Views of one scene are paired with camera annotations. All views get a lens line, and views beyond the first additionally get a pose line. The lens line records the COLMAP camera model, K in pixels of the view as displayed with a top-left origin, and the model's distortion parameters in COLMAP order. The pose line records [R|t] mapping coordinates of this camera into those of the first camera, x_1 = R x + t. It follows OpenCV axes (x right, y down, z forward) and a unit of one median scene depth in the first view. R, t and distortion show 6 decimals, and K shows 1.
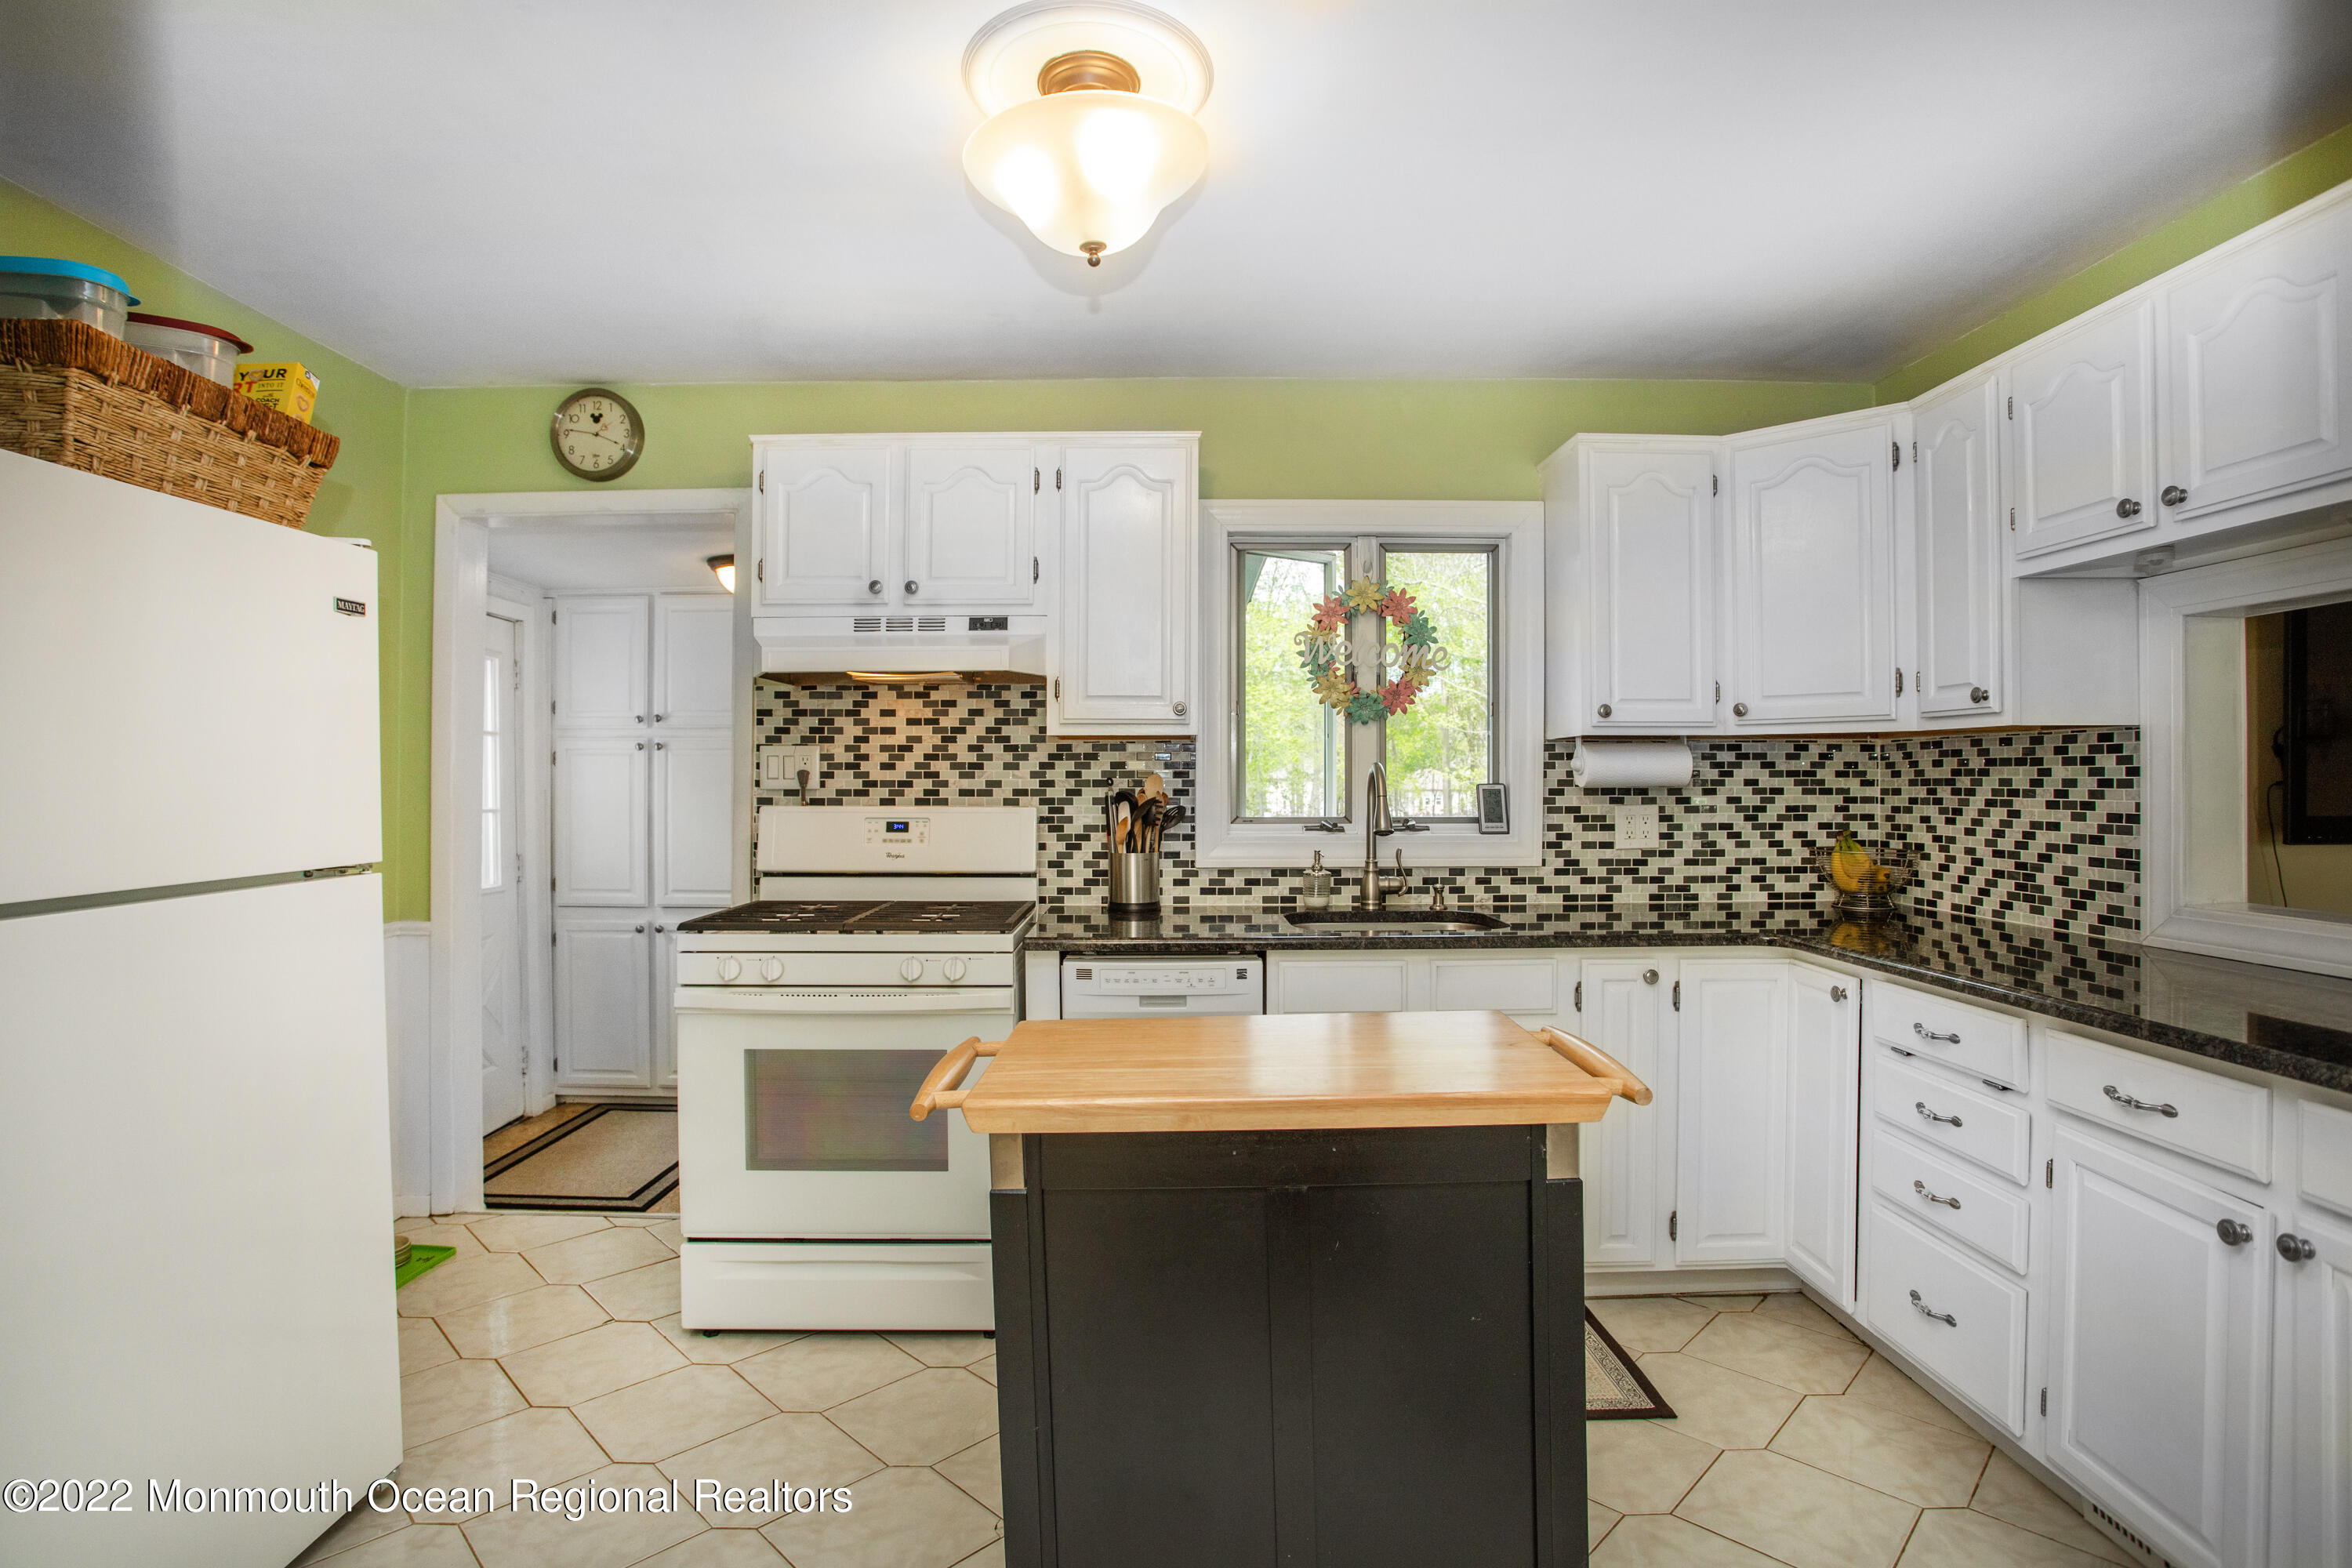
lens RADIAL K [[1179.0, 0, 1176.0], [0, 1179.0, 784.0], [0, 0, 1]] dist [-0.020216, 0.001172]
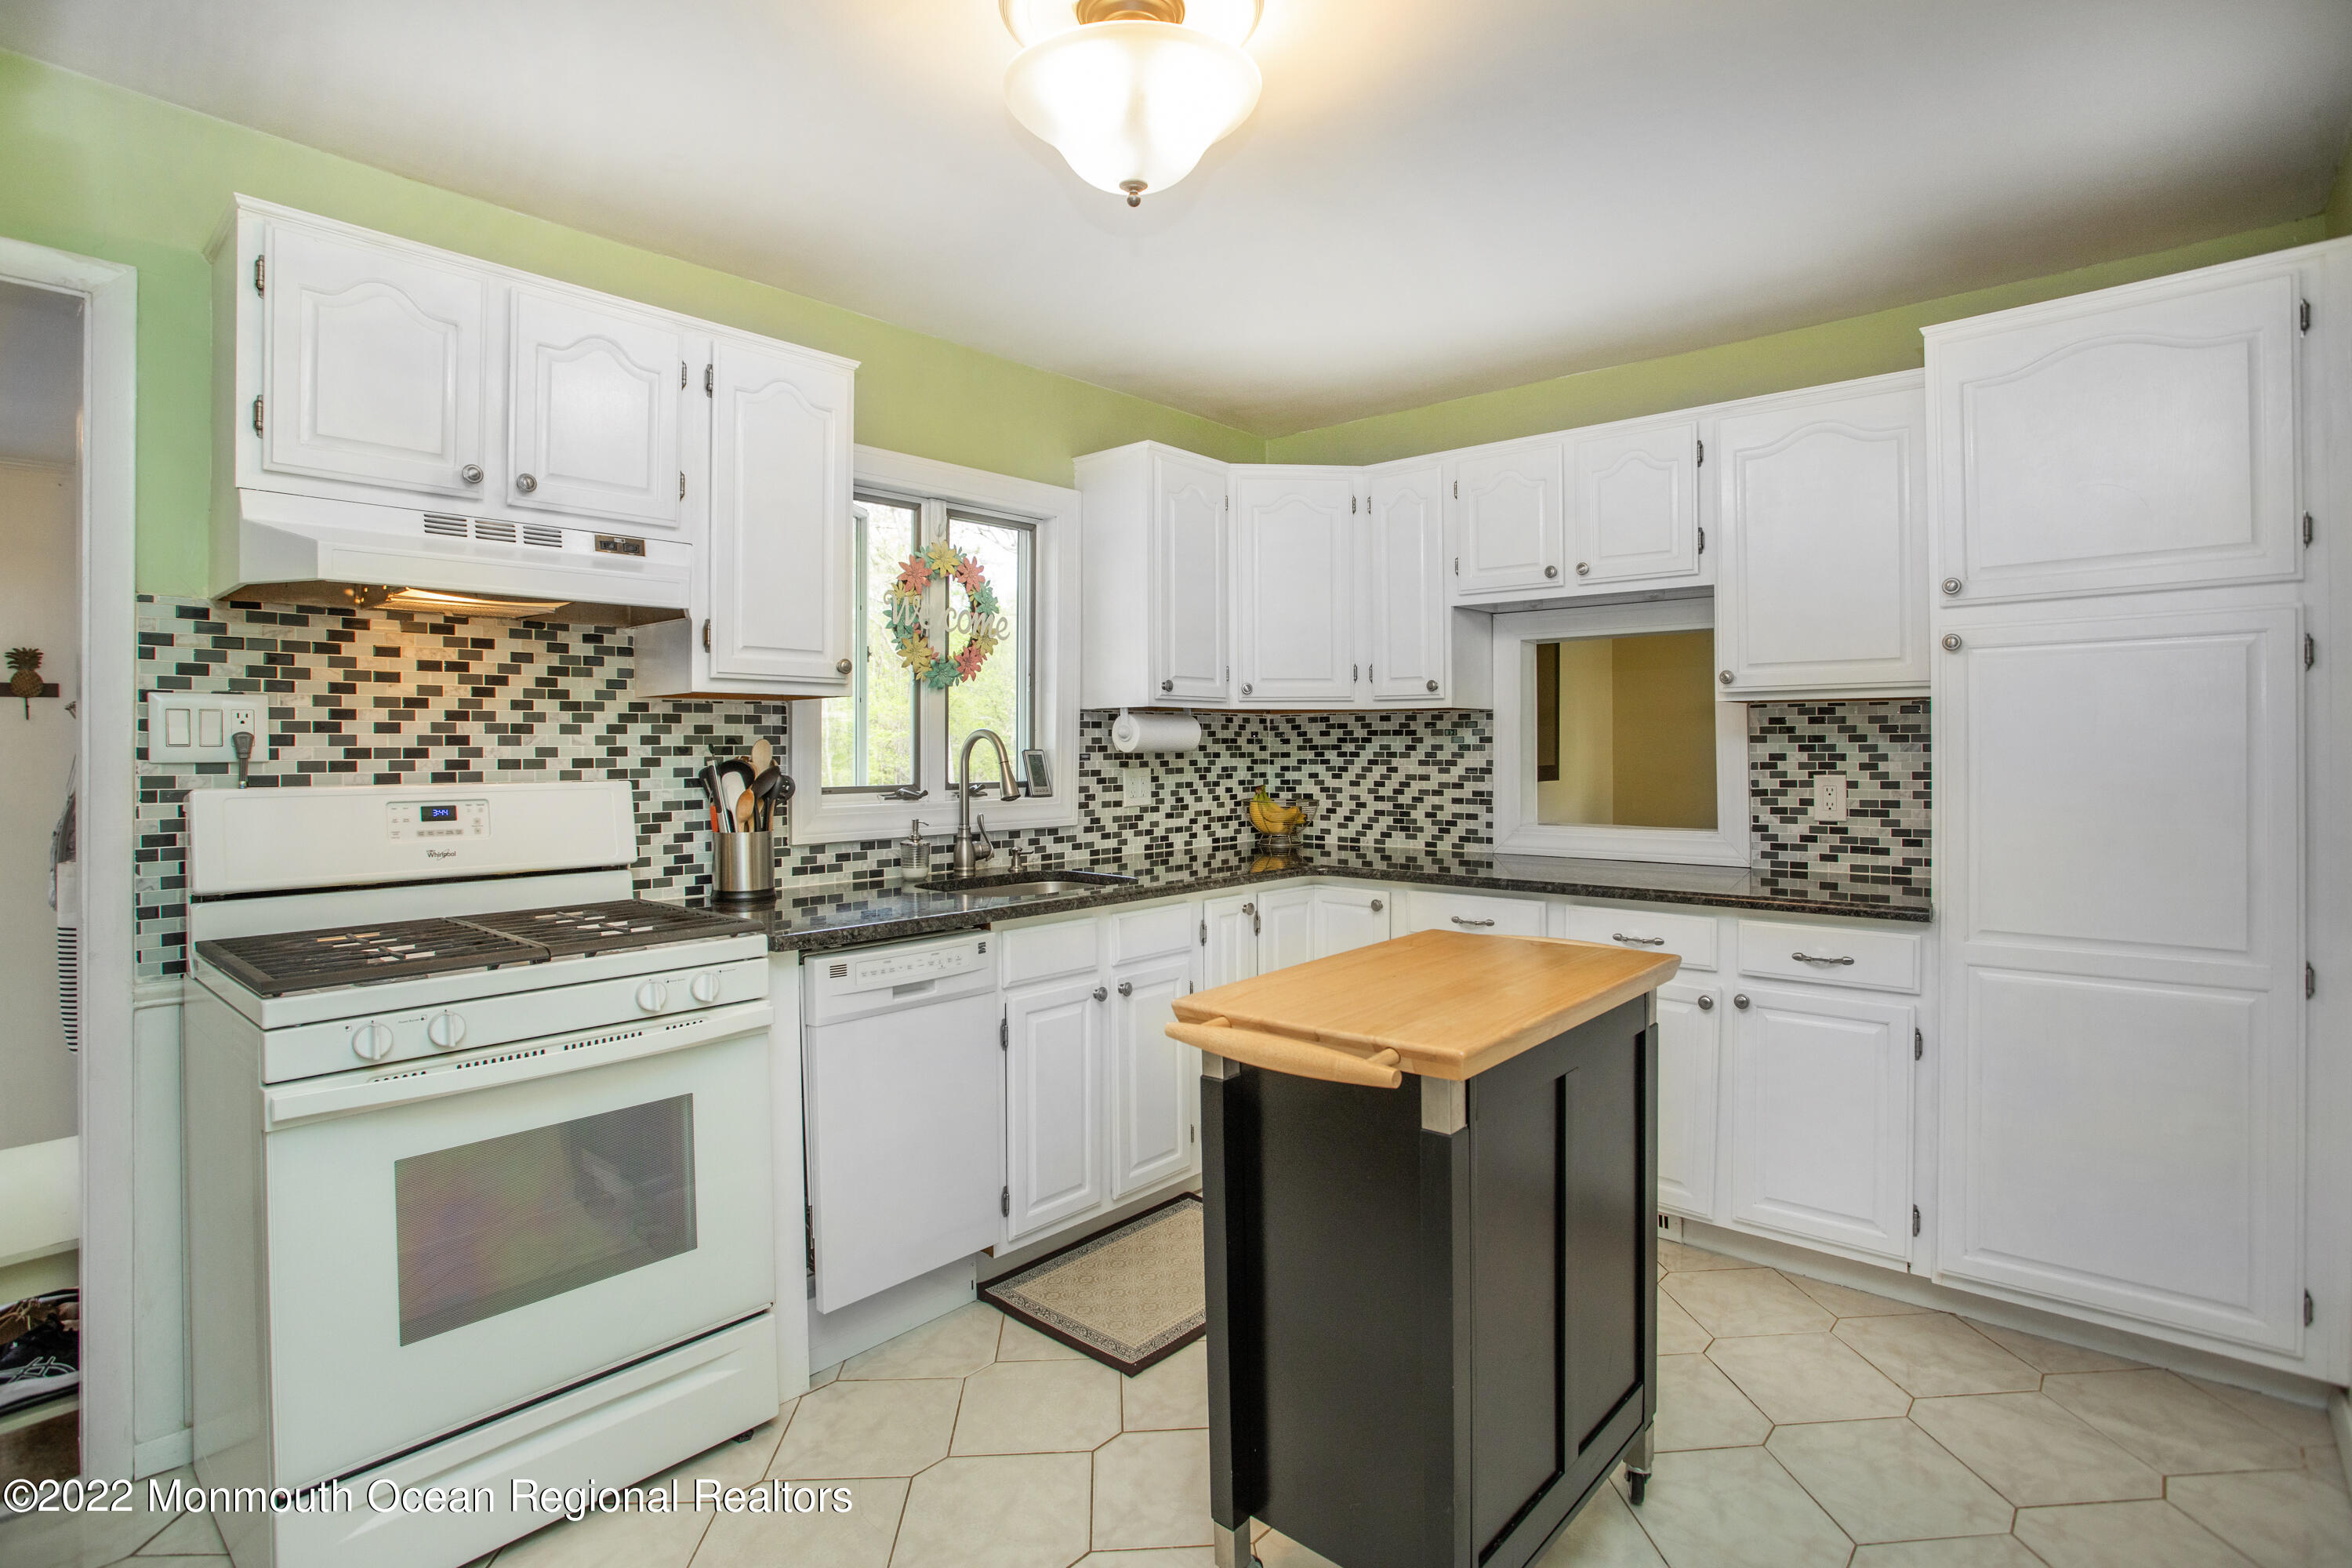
lens RADIAL K [[1177.6, 0, 1173.9], [0, 1177.6, 759.0], [0, 0, 1]] dist [-0.000327, 0.000693]
pose [[0.690159, -0.008828, 0.723604, -0.428384], [0.005672, 0.999961, 0.006789, 0.001384], [-0.723636, -0.000581, 0.690182, 0.180965]]
